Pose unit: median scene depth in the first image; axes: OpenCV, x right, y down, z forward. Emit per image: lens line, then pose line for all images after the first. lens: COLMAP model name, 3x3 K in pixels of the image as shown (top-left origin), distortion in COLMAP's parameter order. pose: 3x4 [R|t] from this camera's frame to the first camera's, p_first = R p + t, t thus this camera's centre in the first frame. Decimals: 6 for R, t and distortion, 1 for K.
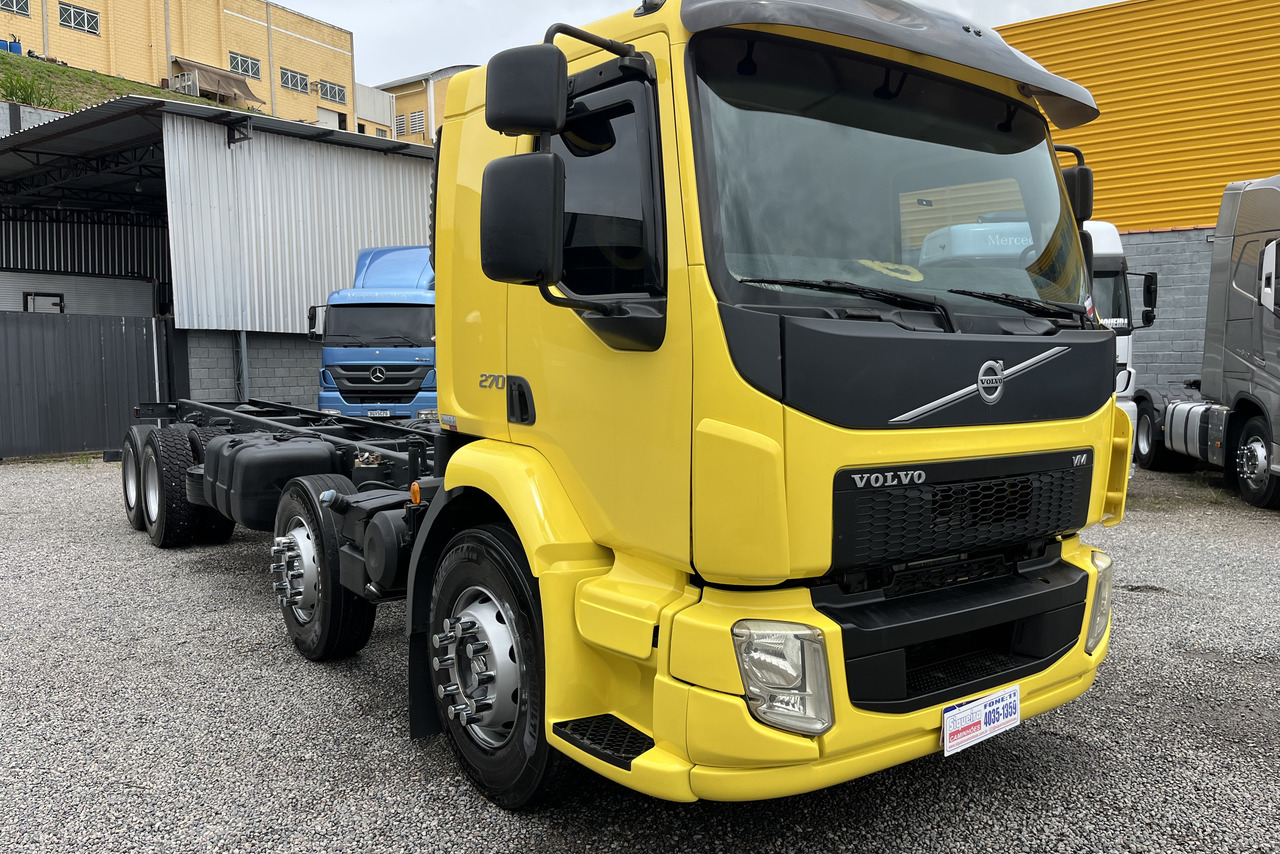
lens RADIAL K [[976.6, 0, 636.2], [0, 976.6, 431.9], [0, 0, 1]] dist [0.057063, -0.046713]
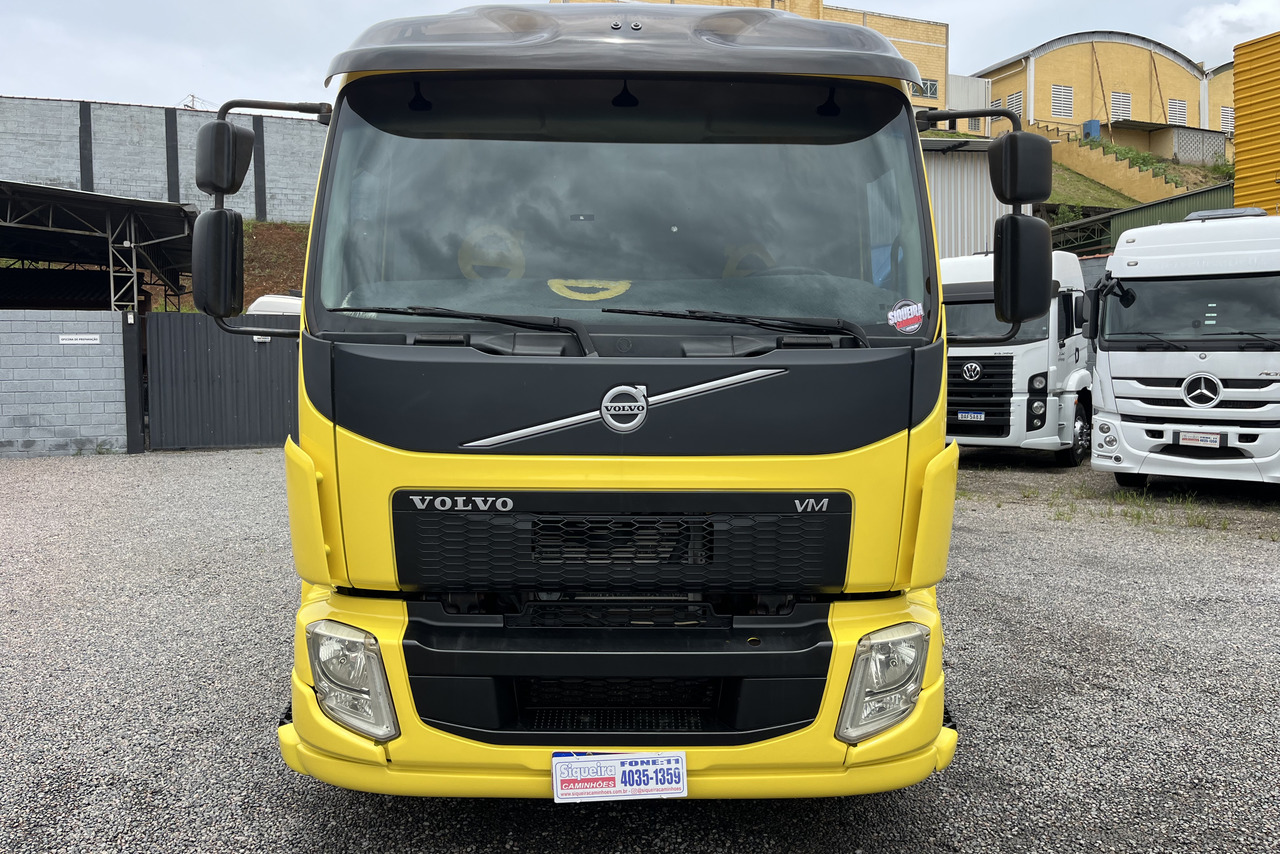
lens RADIAL K [[976.6, 0, 633.7], [0, 976.6, 420.3], [0, 0, 1]] dist [0.057063, -0.046713]
pose [[0.812620, 0.041031, -0.581348, 0.912131], [-0.043417, 0.999009, 0.009821, -0.050613], [0.581175, 0.017259, 0.813596, 0.269731]]
